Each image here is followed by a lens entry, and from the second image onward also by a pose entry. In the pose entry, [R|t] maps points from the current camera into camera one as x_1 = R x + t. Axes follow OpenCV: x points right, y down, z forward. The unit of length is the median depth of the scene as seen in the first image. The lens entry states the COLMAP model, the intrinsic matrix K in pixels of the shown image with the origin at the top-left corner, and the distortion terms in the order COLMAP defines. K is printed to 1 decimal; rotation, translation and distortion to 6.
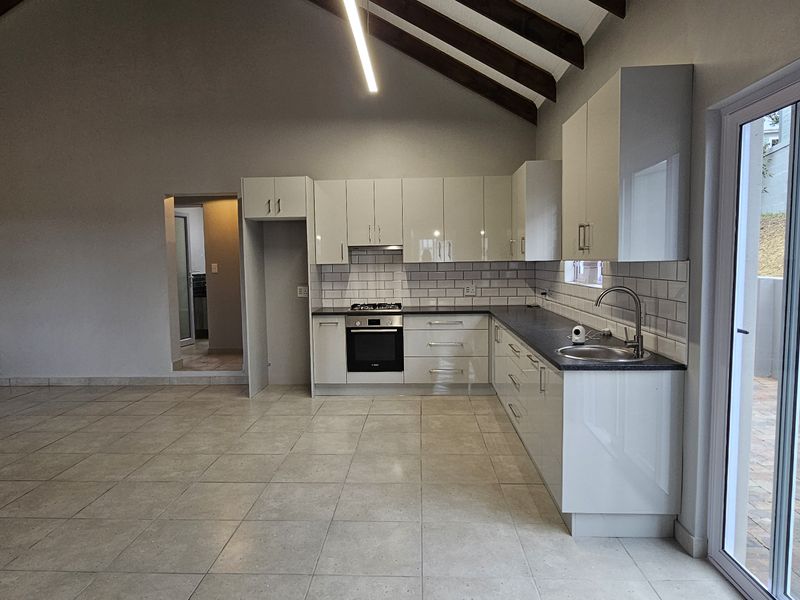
lens RADIAL K [[521.2, 0, 396.5], [0, 521.2, 304.8], [0, 0, 1]] dist [-0.002274, -0.000674]
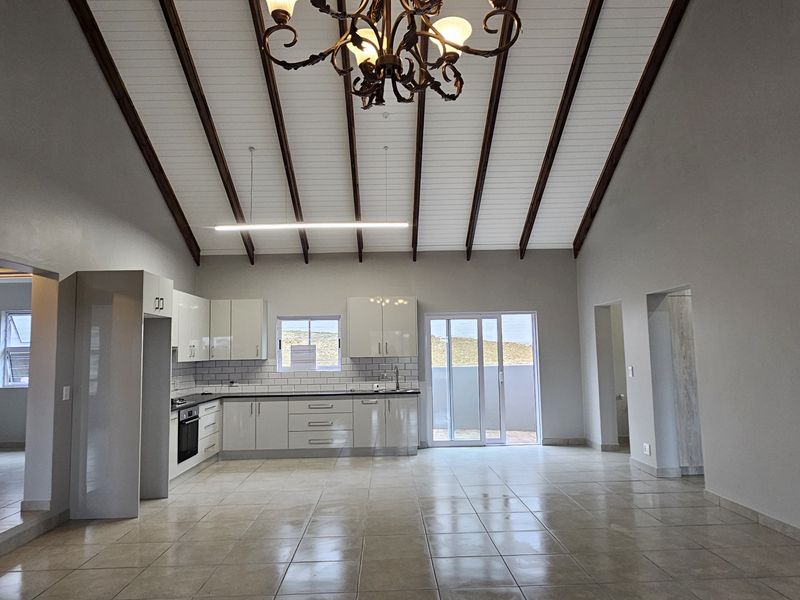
lens RADIAL K [[521.2, 0, 396.5], [0, 521.2, 304.8], [0, 0, 1]] dist [-0.002274, -0.000674]
pose [[-0.066458, 0.107683, 0.991962, -1.194847], [0.102413, 0.989645, -0.100571, -0.040133], [-0.992519, 0.094906, -0.076798, 0.595306]]
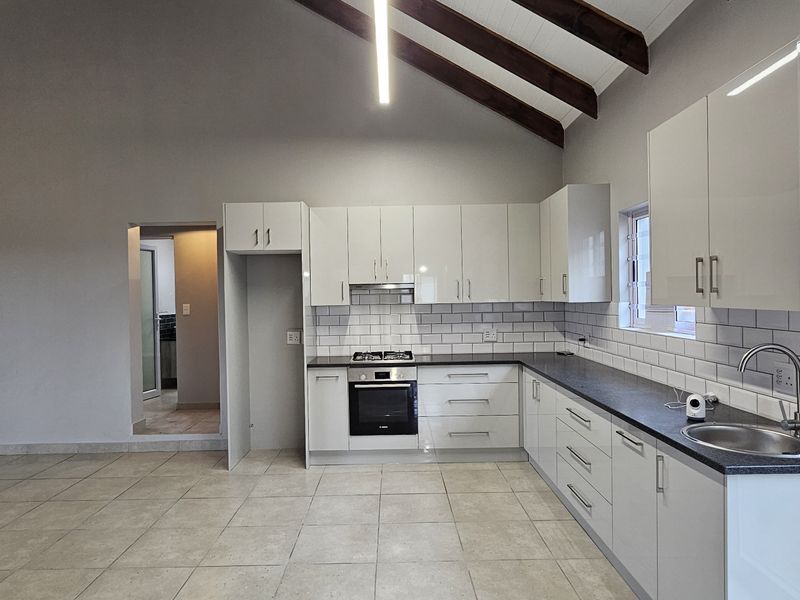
lens RADIAL K [[521.2, 0, 396.5], [0, 521.2, 304.8], [0, 0, 1]] dist [-0.002274, -0.000674]
pose [[0.998441, -0.003263, 0.055719, -0.064400], [0.006976, 0.997757, -0.066573, -0.022785], [-0.055376, 0.066858, 0.996225, 0.156875]]
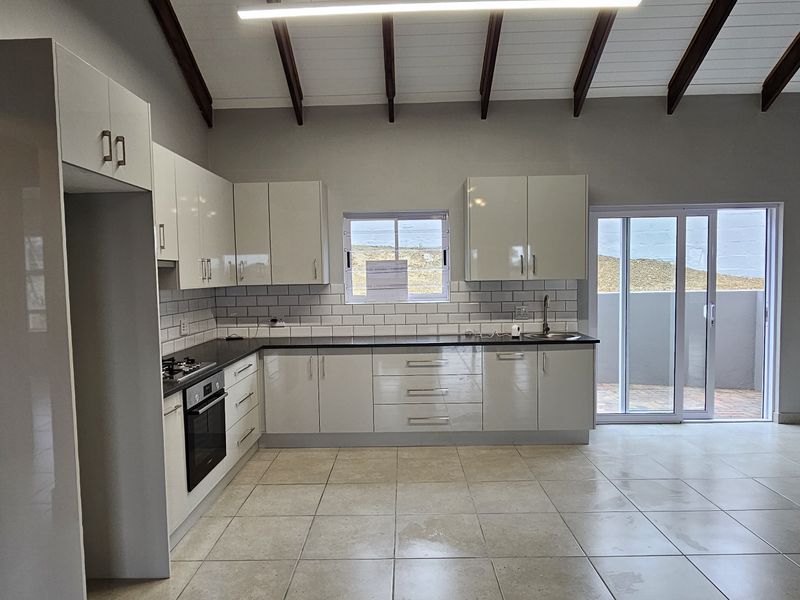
lens RADIAL K [[521.2, 0, 396.5], [0, 521.2, 304.8], [0, 0, 1]] dist [-0.002274, -0.000674]
pose [[-0.030504, -0.040637, 0.998708, -0.614177], [0.101989, 0.993832, 0.043554, -0.063570], [-0.994318, 0.103186, -0.026171, 0.767208]]
